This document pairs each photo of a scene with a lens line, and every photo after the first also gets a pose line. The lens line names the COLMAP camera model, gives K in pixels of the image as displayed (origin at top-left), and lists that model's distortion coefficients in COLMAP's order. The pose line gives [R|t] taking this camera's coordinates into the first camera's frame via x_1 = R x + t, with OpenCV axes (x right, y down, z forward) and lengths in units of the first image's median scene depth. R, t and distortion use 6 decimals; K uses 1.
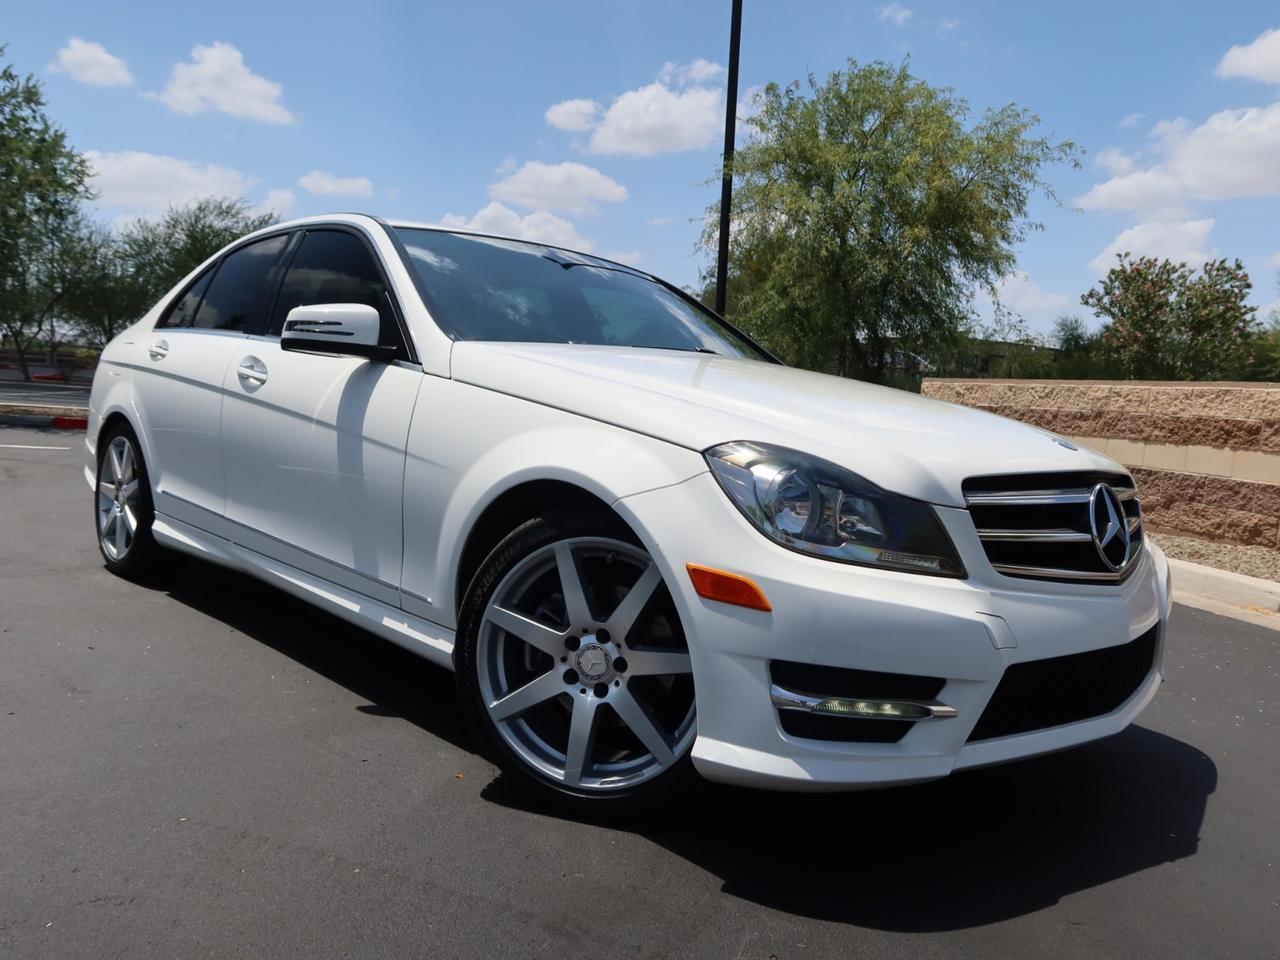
lens RADIAL K [[988.2, 0, 640.0], [0, 988.2, 480.0], [0, 0, 1]] dist [-0.010238, -0.001521]
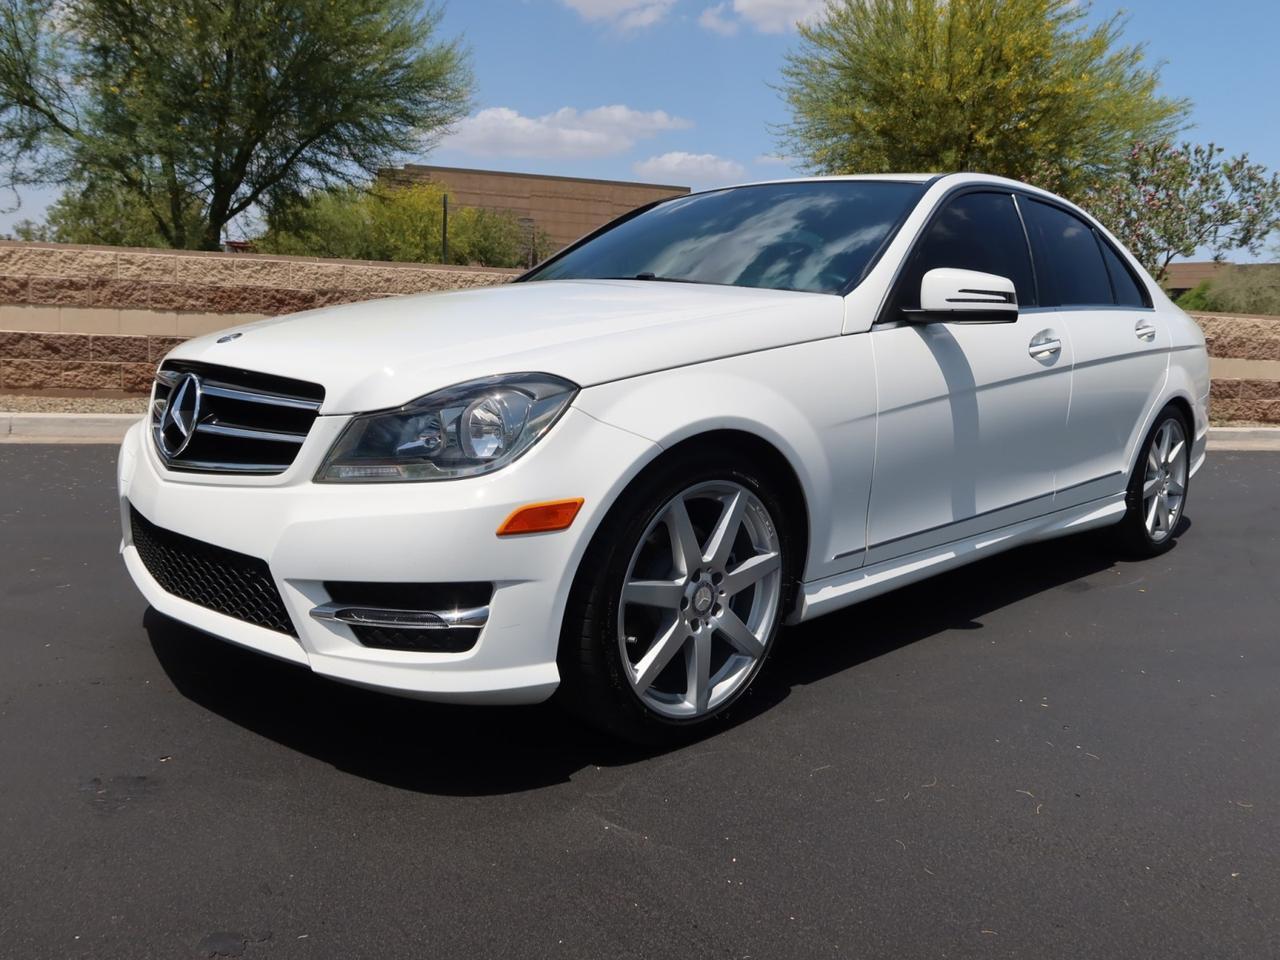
lens RADIAL K [[993.7, 0, 640.0], [0, 993.7, 480.0], [0, 0, 1]] dist [-0.027477, -0.001329]
pose [[0.008663, -0.225613, 0.974179, -0.580671], [0.042657, 0.973412, 0.225056, -0.090221], [-0.999052, 0.039606, 0.018056, 0.602043]]
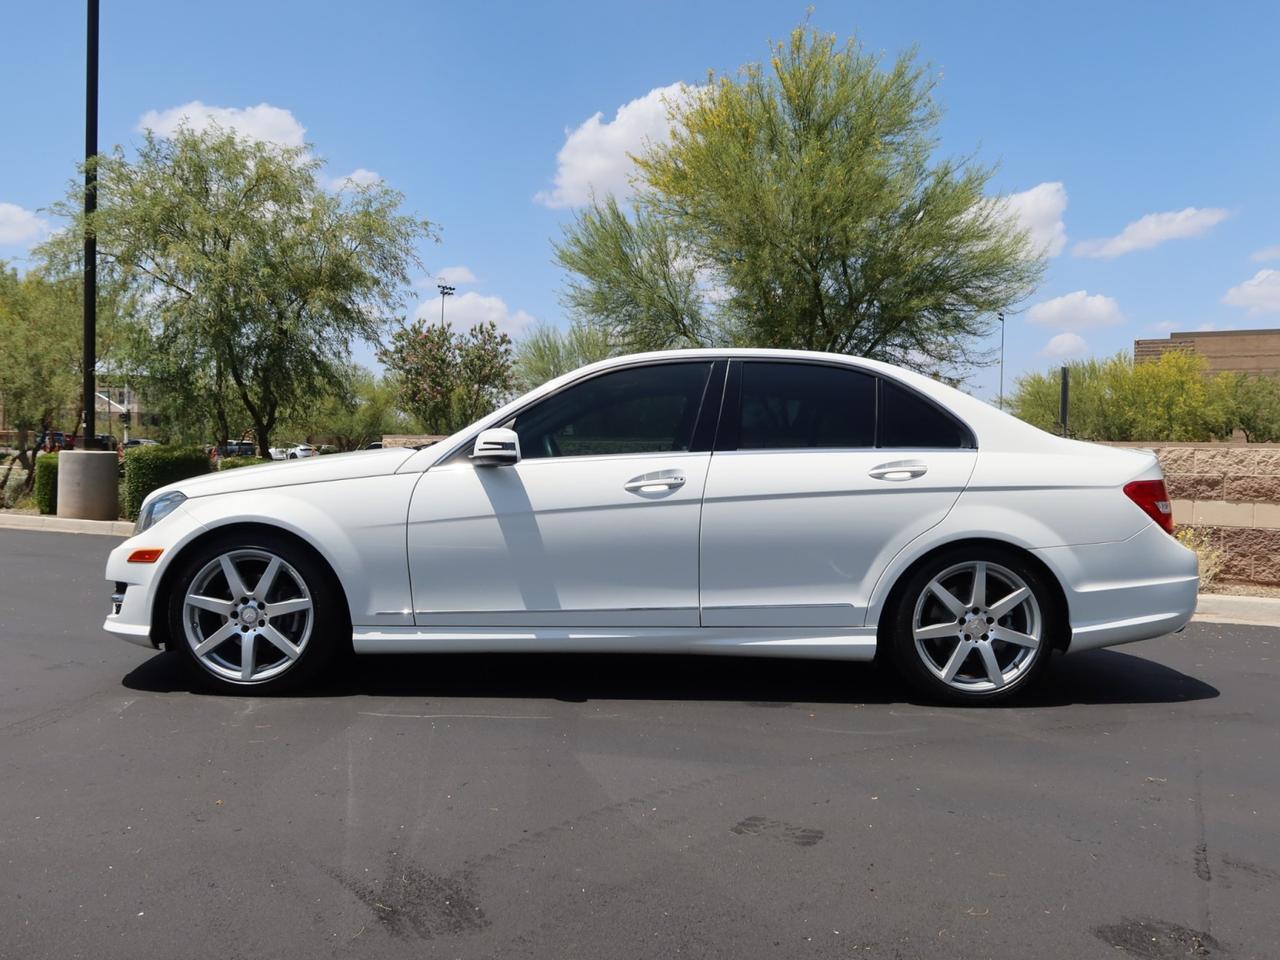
lens RADIAL K [[1000.3, 0, 632.4], [0, 1000.3, 480.0], [0, 0, 1]] dist [-0.022185, -0.006081]
pose [[0.703978, -0.056360, 0.707982, -0.530089], [0.084180, 0.996441, -0.004381, -0.037378], [-0.705216, 0.062682, 0.706217, -0.000930]]
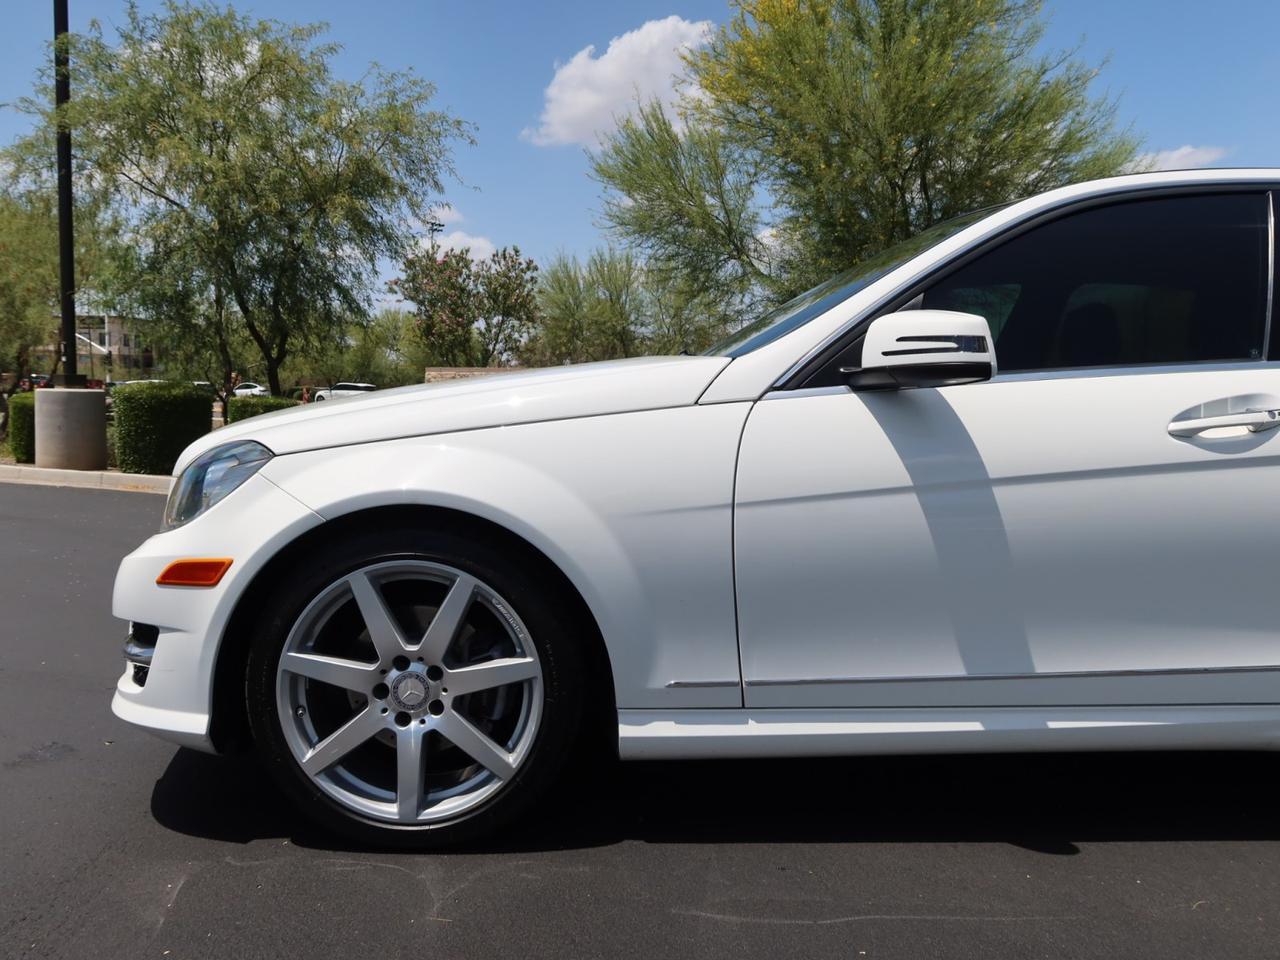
lens RADIAL K [[993.7, 0, 640.0], [0, 993.7, 480.0], [0, 0, 1]] dist [-0.027477, -0.001329]
pose [[0.687899, -0.100851, 0.718766, -0.431321], [0.087240, 0.994609, 0.056062, -0.051472], [-0.720545, 0.024140, 0.692988, 0.334772]]
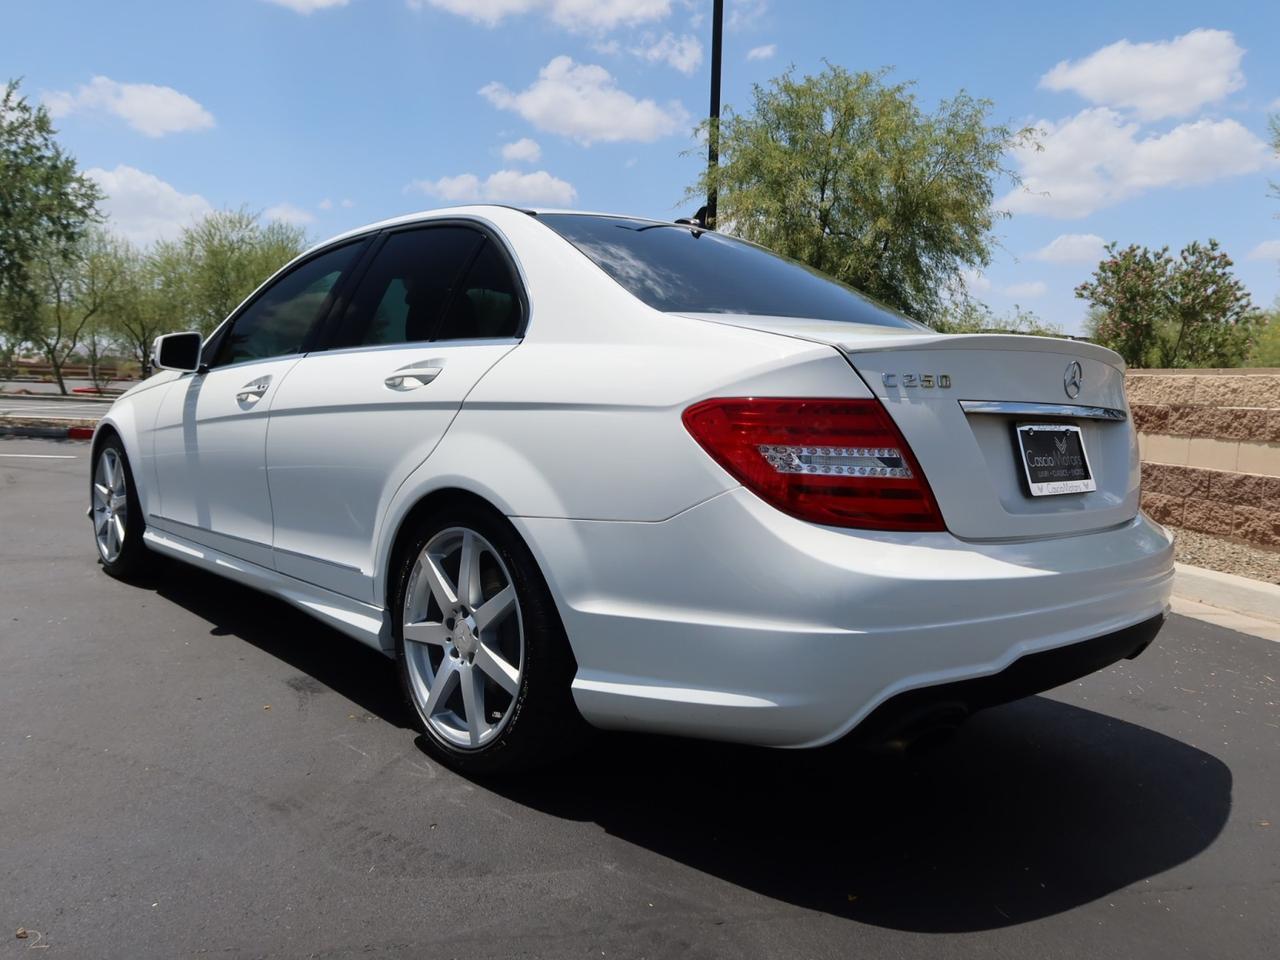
lens RADIAL K [[975.2, 0, 640.0], [0, 975.2, 480.0], [0, 0, 1]] dist [0.006554, 0.006663]
pose [[0.998884, -0.015672, -0.044554, 0.116075], [0.015680, 0.999877, -0.000170, 0.010158], [0.044551, -0.000528, 0.999007, -0.063842]]
